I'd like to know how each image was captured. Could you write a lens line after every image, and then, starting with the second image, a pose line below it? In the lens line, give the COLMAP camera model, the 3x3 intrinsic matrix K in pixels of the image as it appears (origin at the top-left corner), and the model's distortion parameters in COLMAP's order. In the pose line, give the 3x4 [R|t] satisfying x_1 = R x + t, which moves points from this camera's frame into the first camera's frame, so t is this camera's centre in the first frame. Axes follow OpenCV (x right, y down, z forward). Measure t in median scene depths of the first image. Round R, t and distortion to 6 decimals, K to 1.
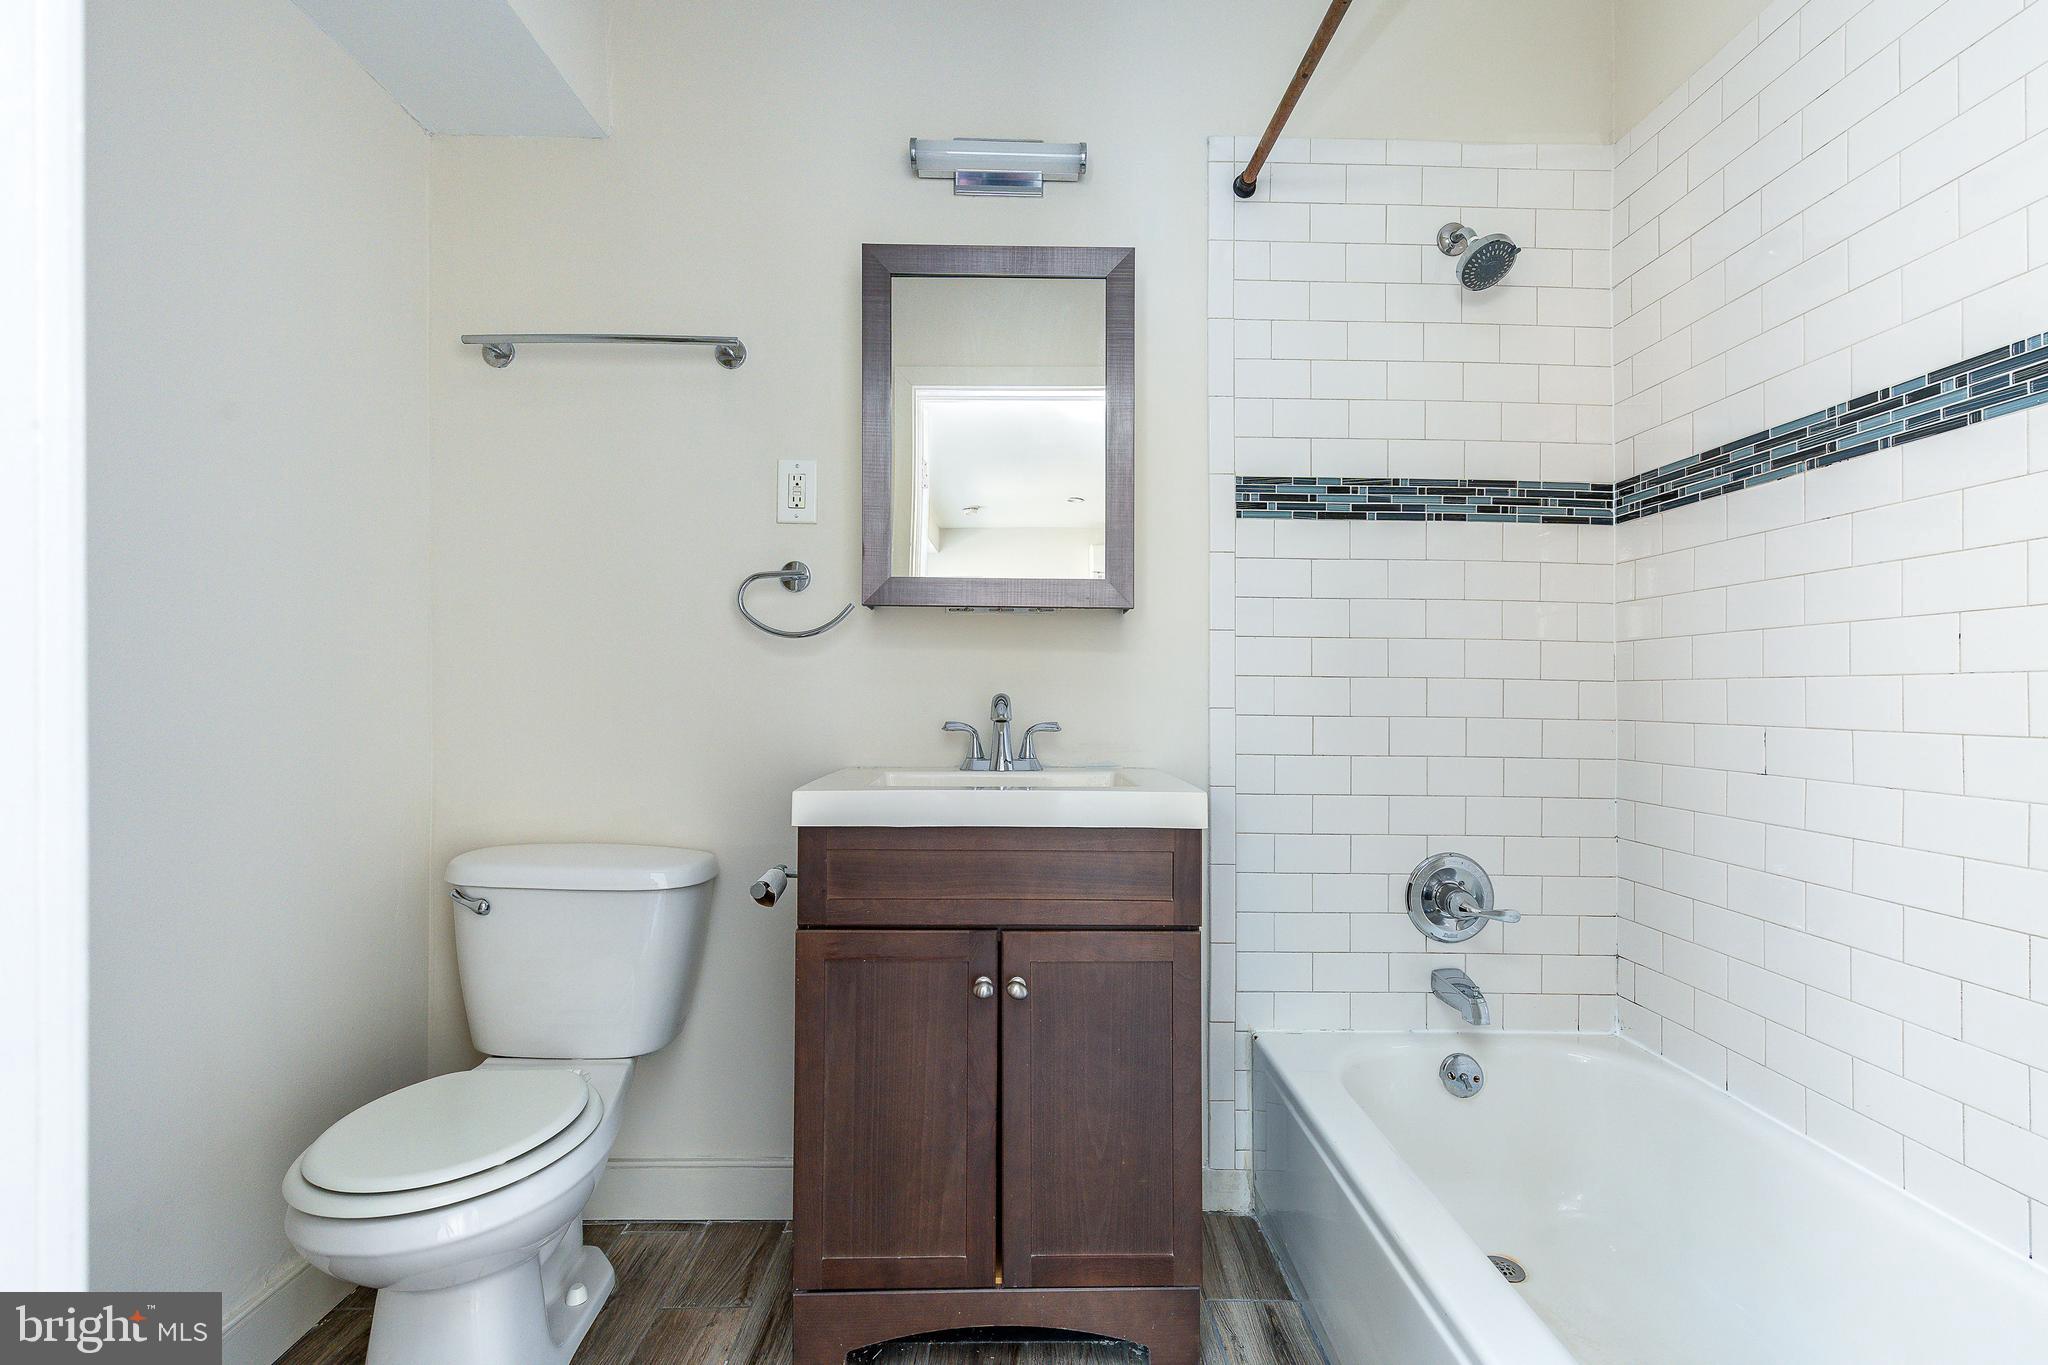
lens RADIAL K [[924.7, 0, 1032.8], [0, 924.7, 688.7], [0, 0, 1]] dist [0.005748, 0.000242]
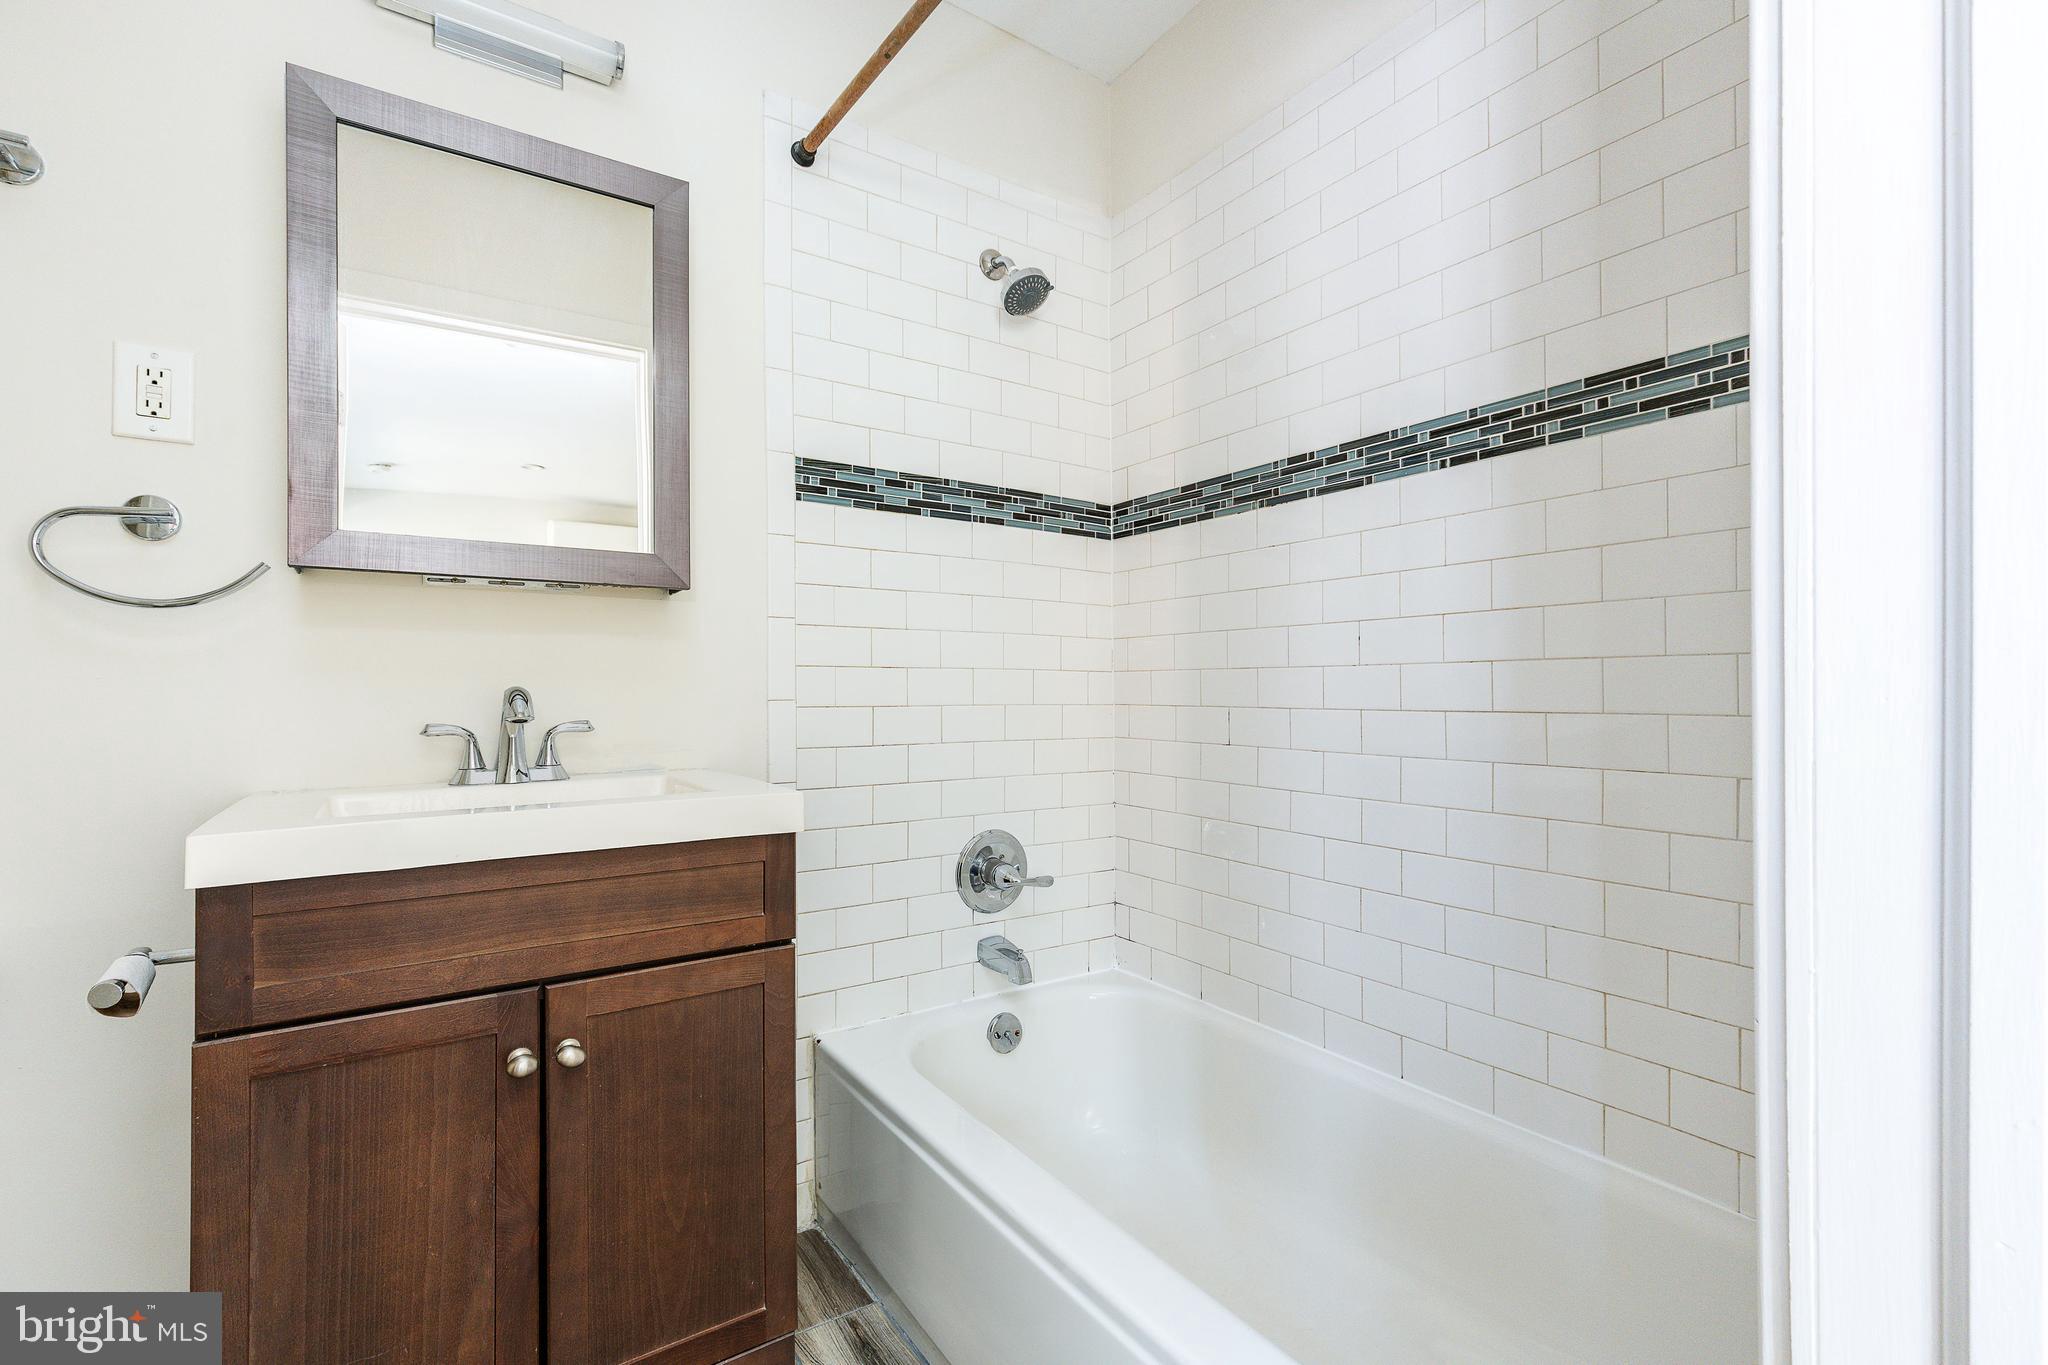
lens RADIAL K [[886.4, 0, 1026.3], [0, 886.4, 680.3], [0, 0, 1]] dist [0.003700, -0.000680]
pose [[0.835633, -0.004769, 0.549268, -0.088864], [0.005254, 0.999986, 0.000689, 0.001357], [-0.549263, 0.002310, 0.835646, 0.114091]]
